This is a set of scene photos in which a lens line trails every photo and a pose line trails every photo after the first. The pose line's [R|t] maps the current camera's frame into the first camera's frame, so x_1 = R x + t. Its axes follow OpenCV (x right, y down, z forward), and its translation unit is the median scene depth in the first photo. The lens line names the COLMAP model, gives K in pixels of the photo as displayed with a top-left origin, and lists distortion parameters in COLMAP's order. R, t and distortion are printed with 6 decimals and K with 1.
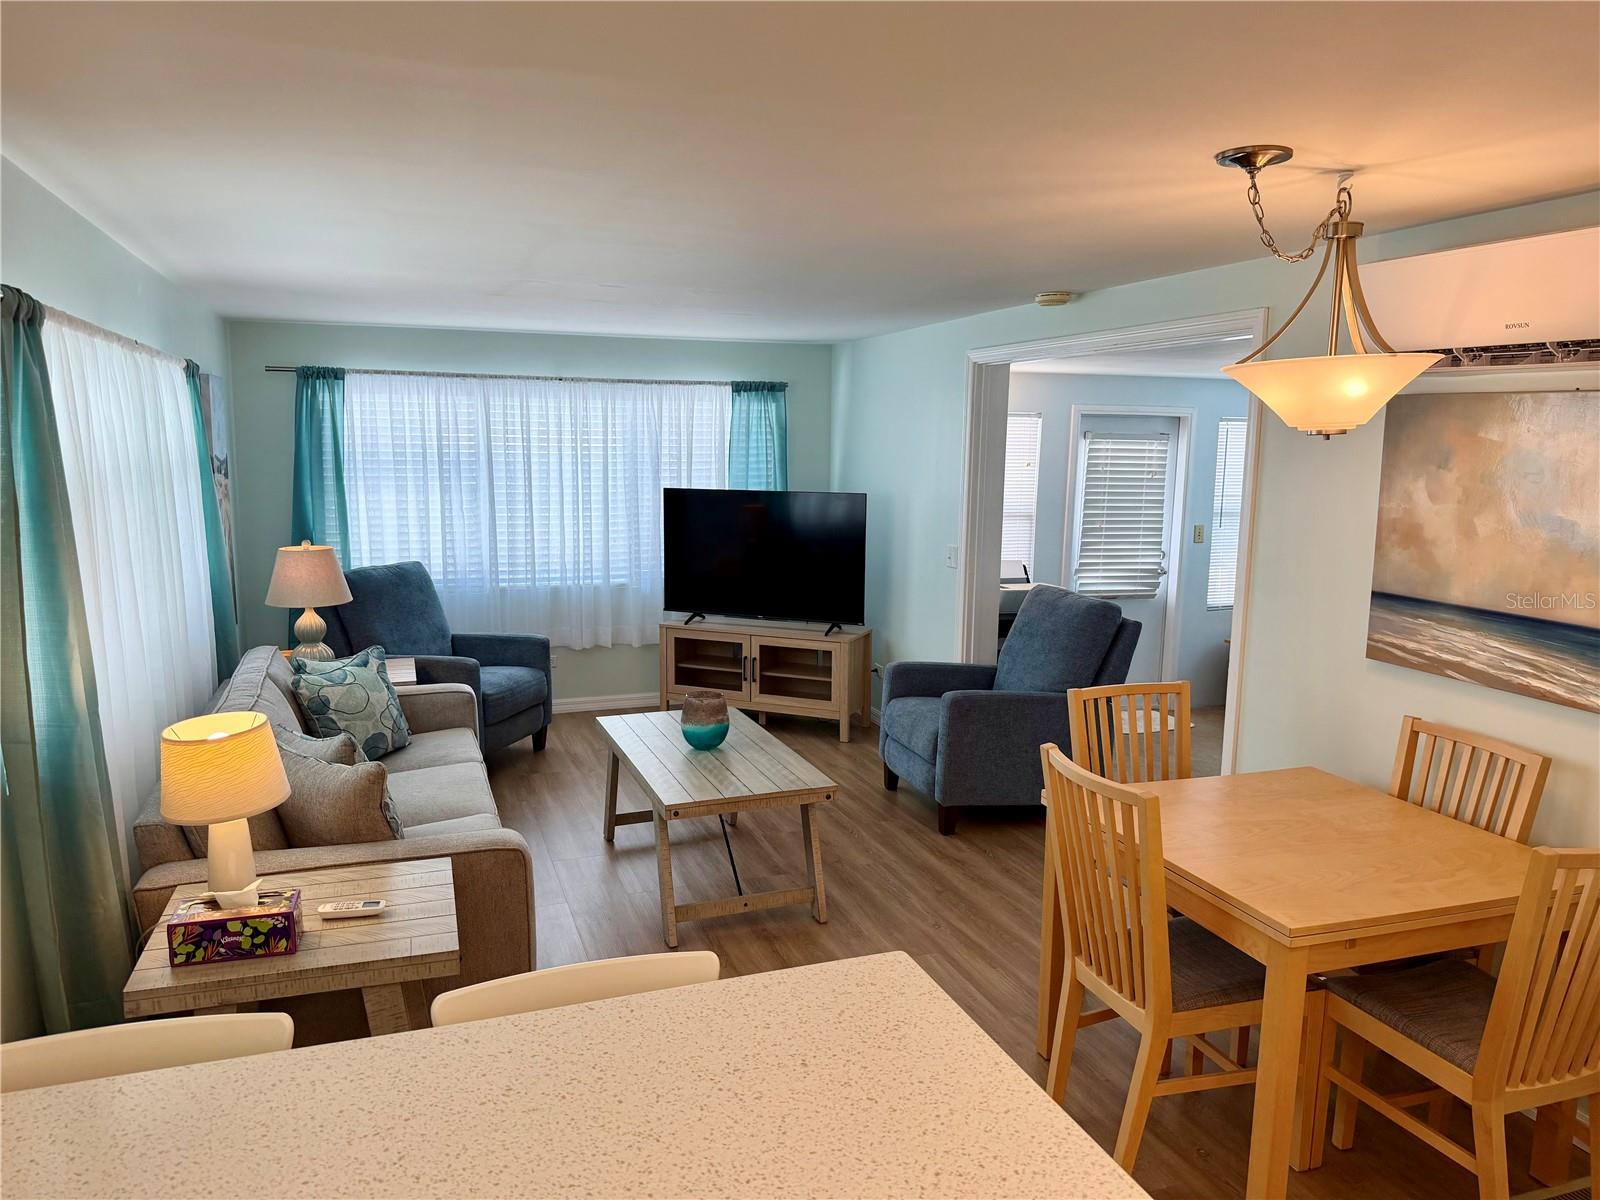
lens RADIAL K [[1109.1, 0, 800.0], [0, 1109.1, 600.0], [0, 0, 1]] dist [0.179719, -0.321943]
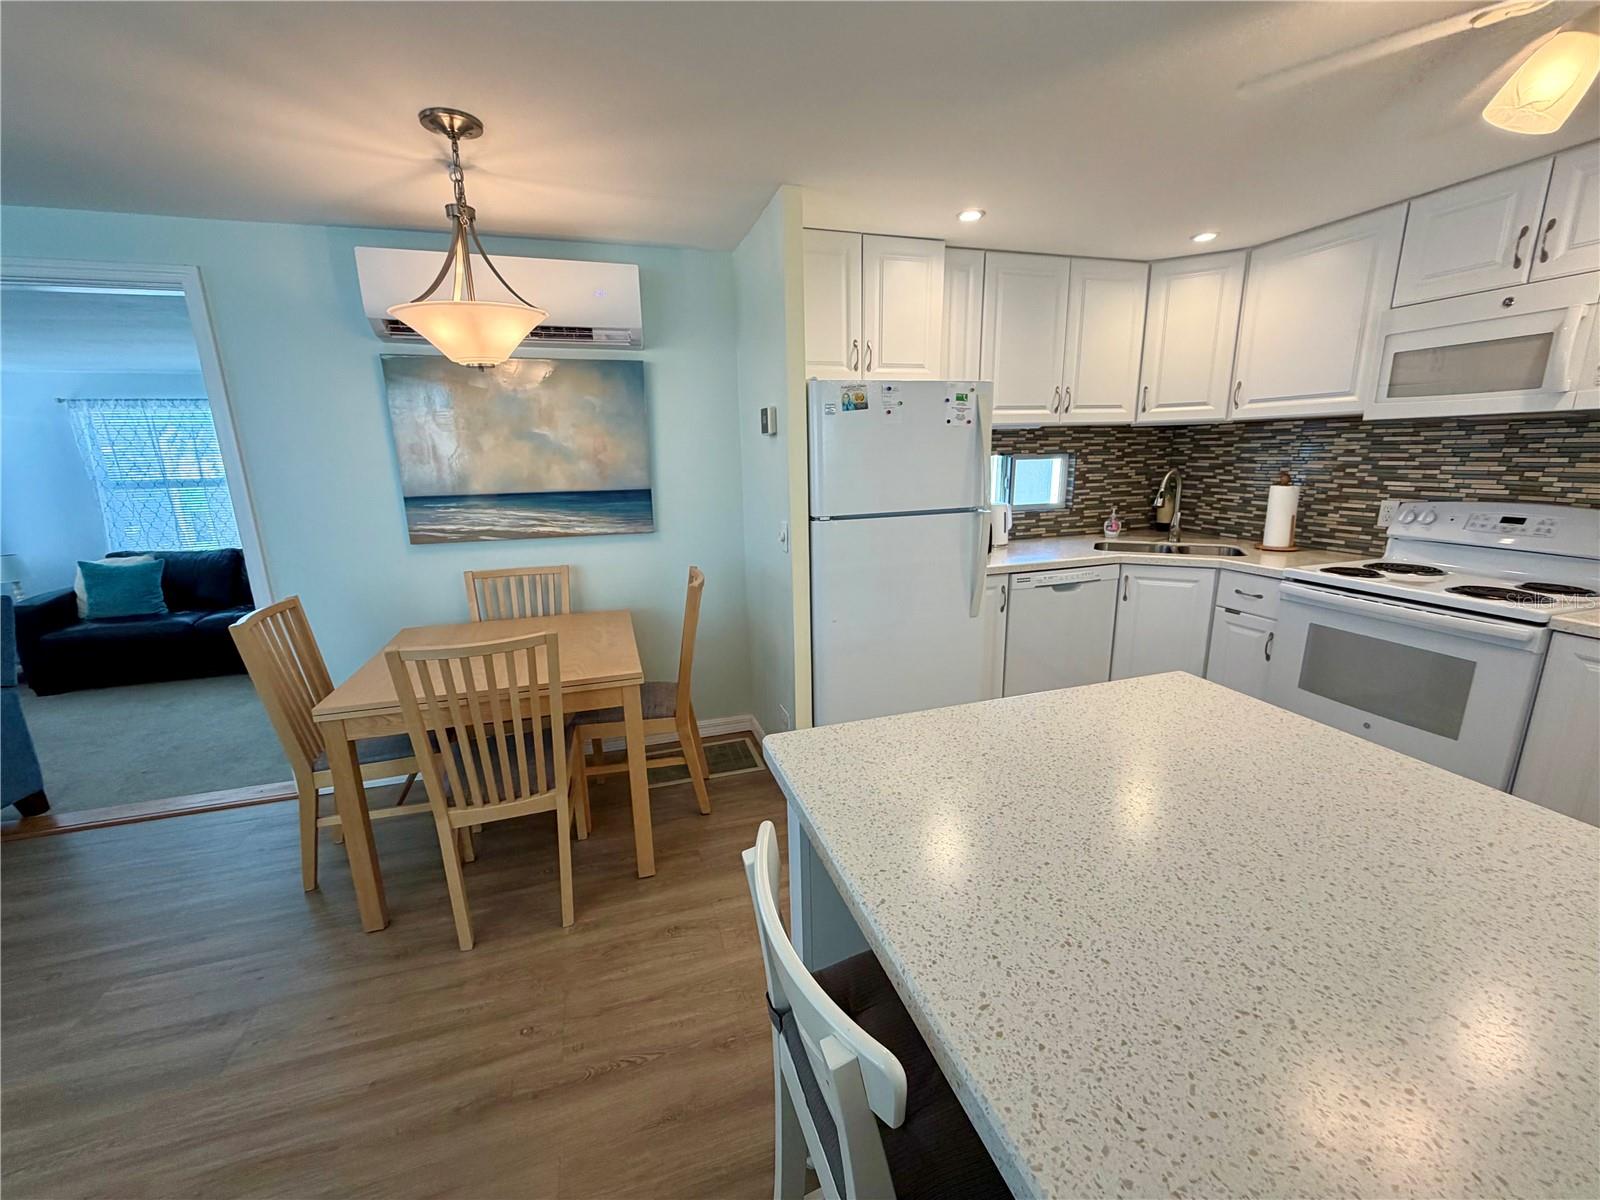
lens RADIAL K [[637.4, 0, 800.0], [0, 637.4, 600.0], [0, 0, 1]] dist [0.002060, -0.000514]
pose [[0.052282, -0.241143, 0.969080, -0.296514], [0.174670, 0.957656, 0.228877, 0.020232], [-0.983238, 0.157303, 0.092189, 0.488046]]
